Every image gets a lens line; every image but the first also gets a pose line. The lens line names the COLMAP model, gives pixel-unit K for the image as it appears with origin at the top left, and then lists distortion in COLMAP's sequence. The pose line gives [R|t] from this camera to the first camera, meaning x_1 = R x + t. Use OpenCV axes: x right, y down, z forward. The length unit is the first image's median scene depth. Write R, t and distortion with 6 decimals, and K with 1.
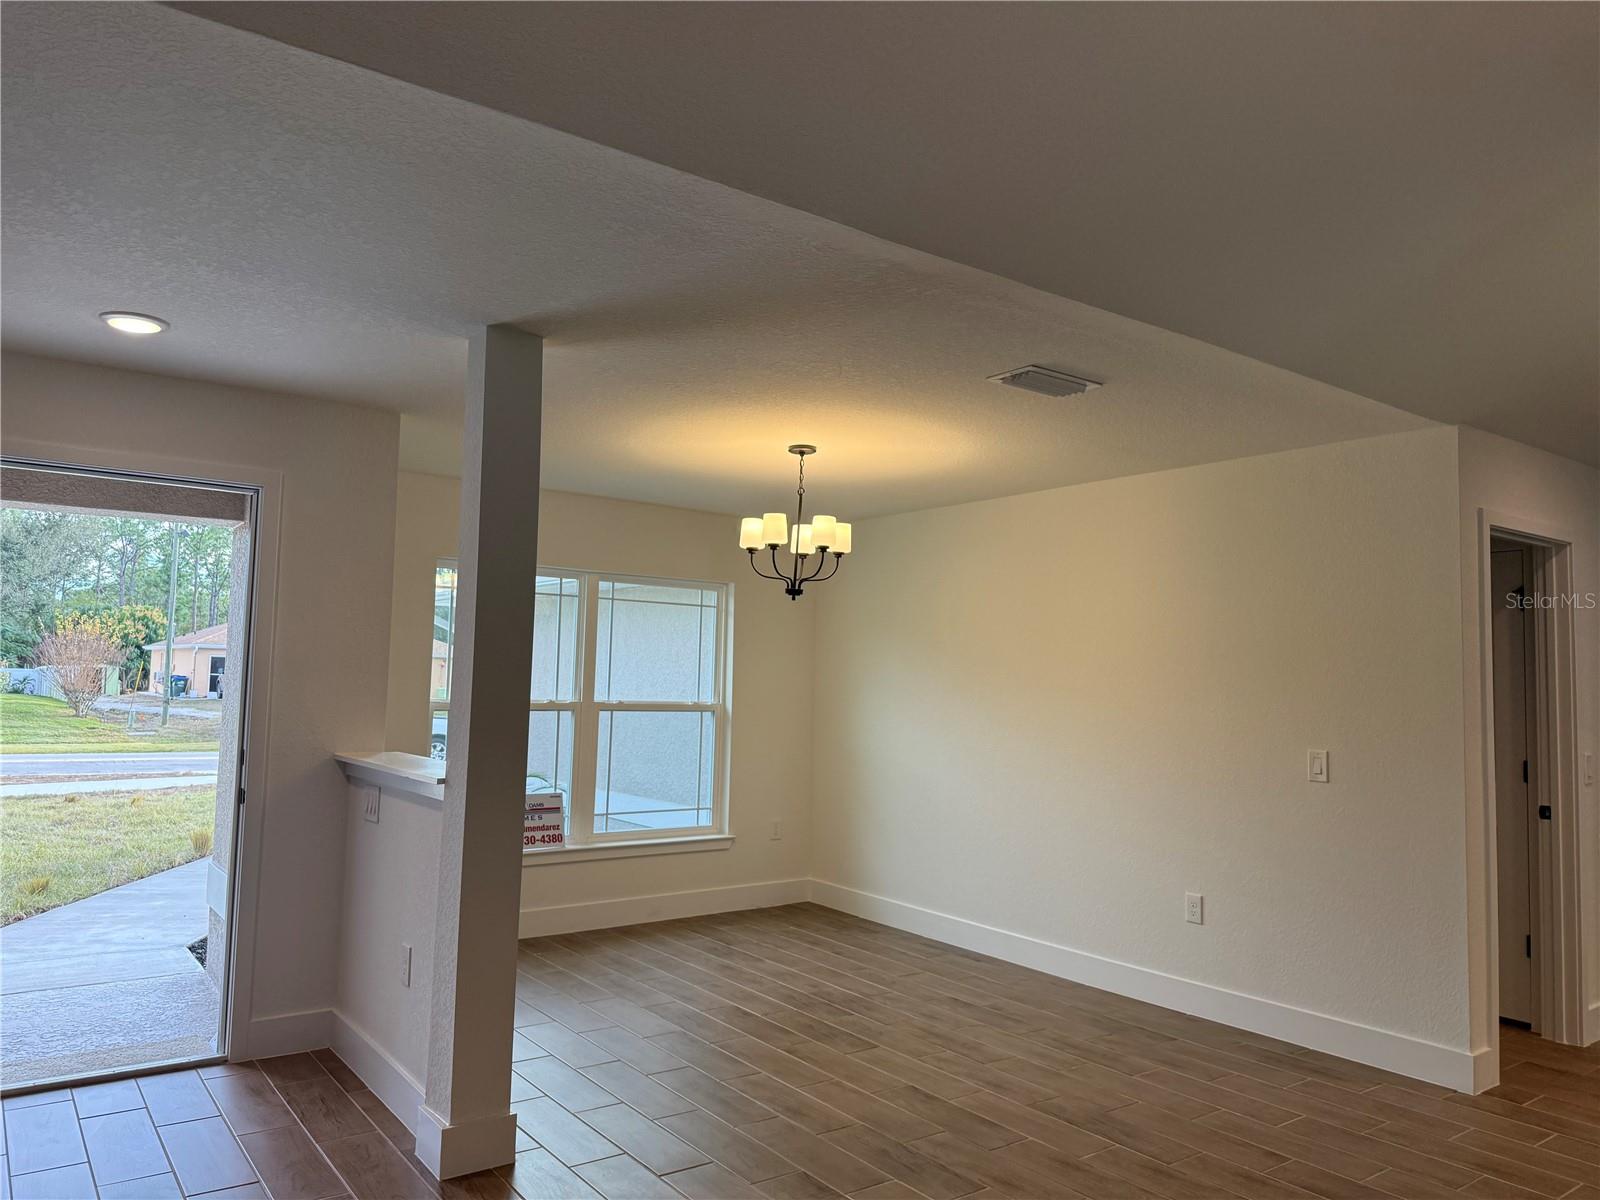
lens RADIAL K [[1126.2, 0, 800.0], [0, 1126.2, 600.0], [0, 0, 1]] dist [0.122671, 0.000262]
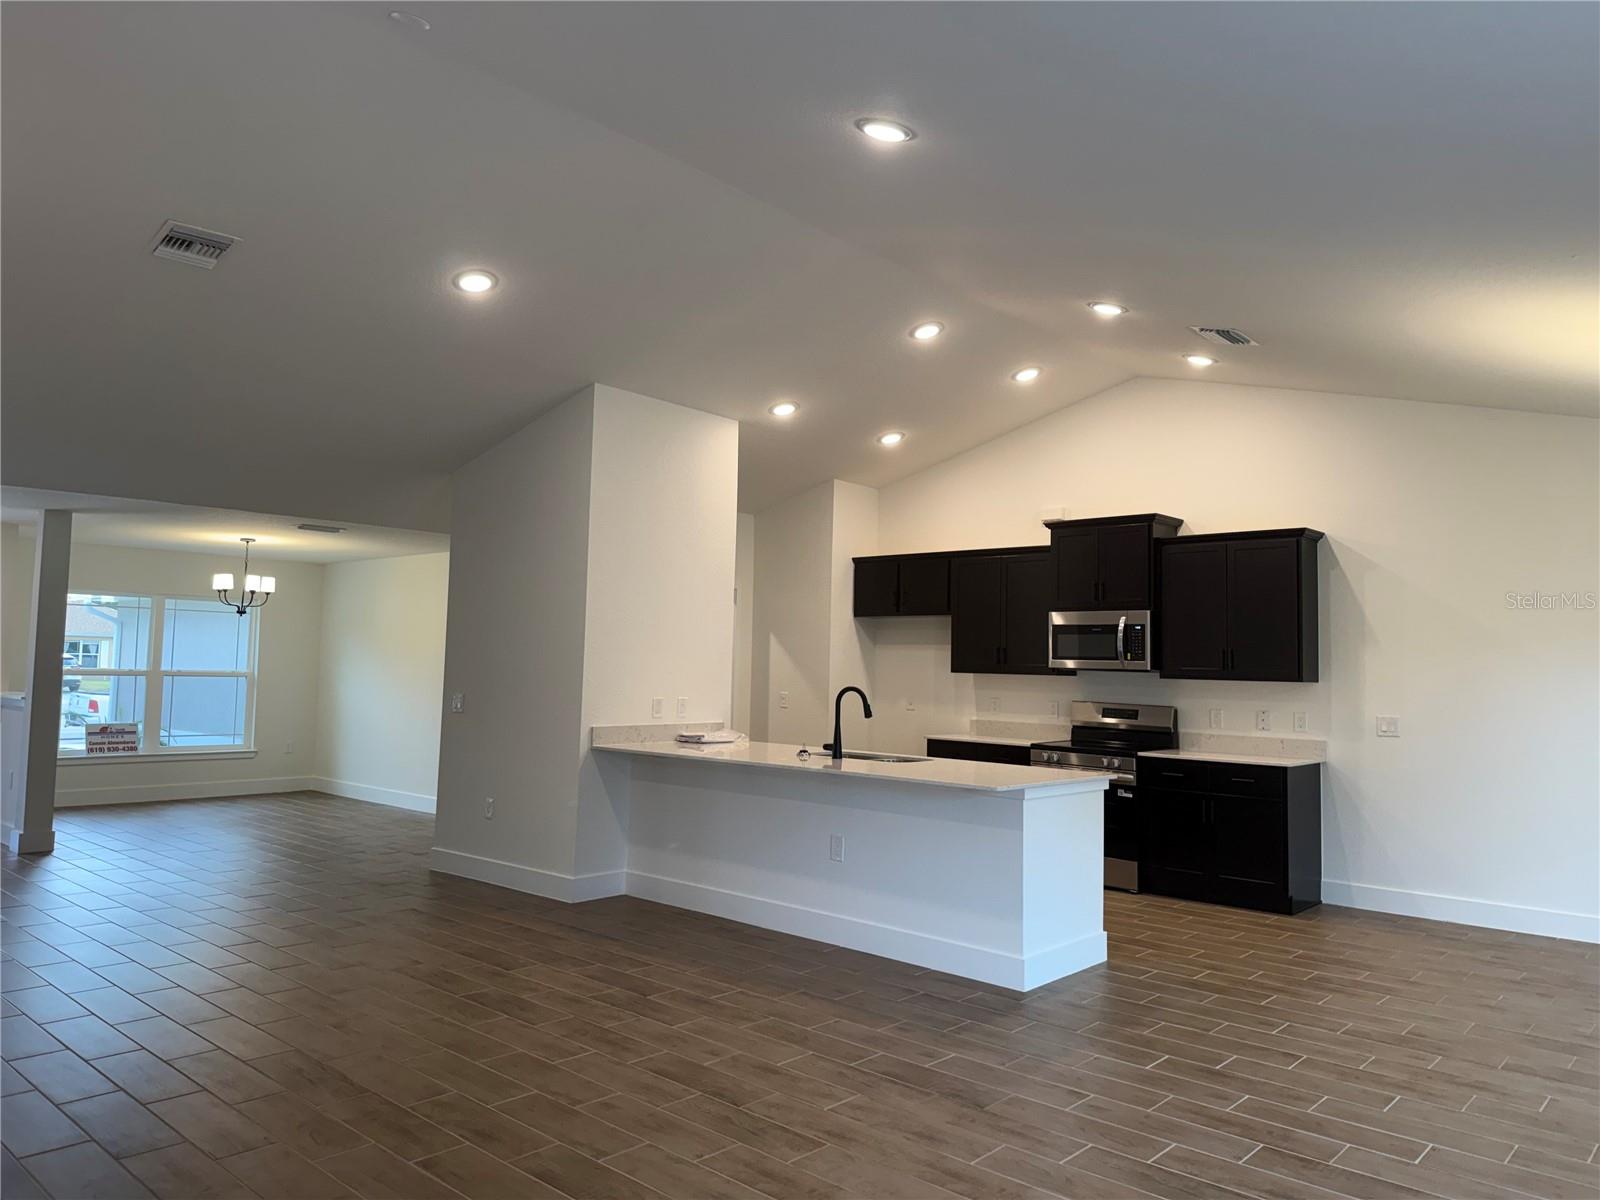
lens RADIAL K [[1127.9, 0, 800.0], [0, 1127.9, 600.0], [0, 0, 1]] dist [0.041573, 0.000063]
pose [[0.991396, 0.013272, 0.130220, 0.551489], [-0.015568, 0.999741, 0.016628, -0.061021], [-0.129965, -0.018512, 0.991346, -0.840648]]
